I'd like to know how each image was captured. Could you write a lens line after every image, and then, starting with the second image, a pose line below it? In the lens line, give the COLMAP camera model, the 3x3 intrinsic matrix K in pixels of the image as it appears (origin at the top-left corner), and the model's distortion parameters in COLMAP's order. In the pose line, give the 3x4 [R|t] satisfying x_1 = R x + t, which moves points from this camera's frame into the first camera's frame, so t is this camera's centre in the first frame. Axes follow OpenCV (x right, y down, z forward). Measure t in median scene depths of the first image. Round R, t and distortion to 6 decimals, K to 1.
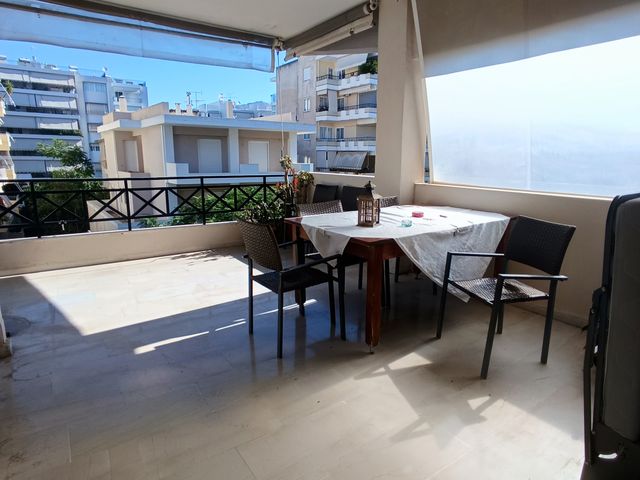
lens RADIAL K [[396.1, 0, 326.0], [0, 396.1, 243.2], [0, 0, 1]] dist [-0.020516, 0.015325]
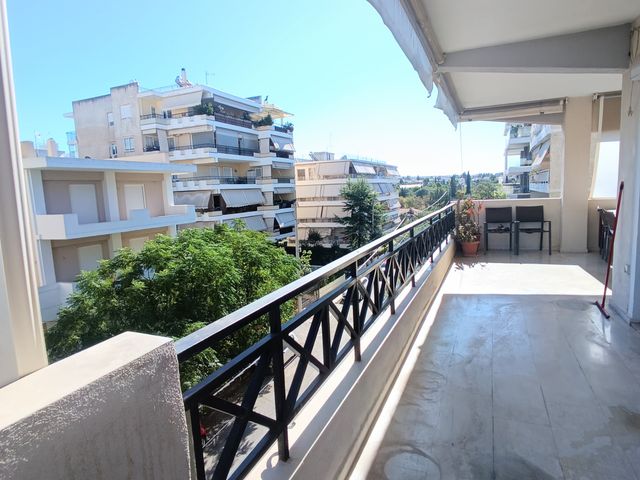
lens RADIAL K [[396.1, 0, 327.8], [0, 396.1, 243.4], [0, 0, 1]] dist [-0.020516, 0.015325]
pose [[0.844944, -0.120662, 0.521067, -1.648381], [0.166358, 0.985186, -0.041625, -0.075776], [-0.508325, 0.121855, 0.852500, 0.114097]]
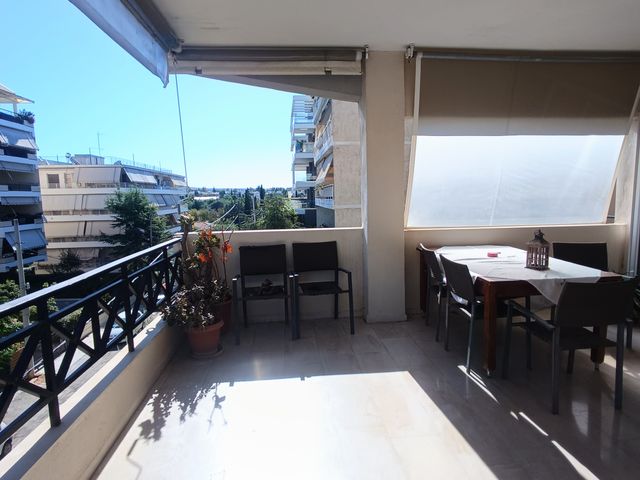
lens RADIAL K [[396.1, 0, 326.5], [0, 396.1, 244.7], [0, 0, 1]] dist [-0.020516, 0.015325]
pose [[0.490616, -0.129350, 0.861722, -0.767728], [0.211186, 0.977088, 0.026430, -0.179562], [-0.845397, 0.169017, 0.506692, 0.624885]]
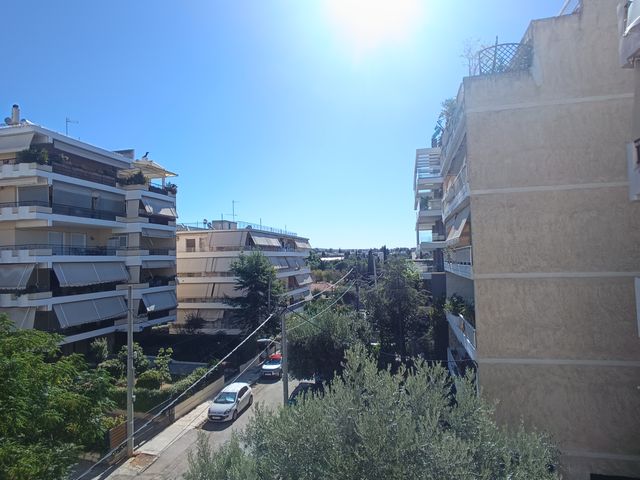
lens RADIAL K [[396.1, 0, 327.6], [0, 396.1, 242.1], [0, 0, 1]] dist [-0.020516, 0.015325]
pose [[0.730615, -0.003775, 0.682779, 0.028923], [0.180450, 0.965498, -0.187753, -0.334988], [-0.658513, 0.260383, 0.706089, 1.138694]]
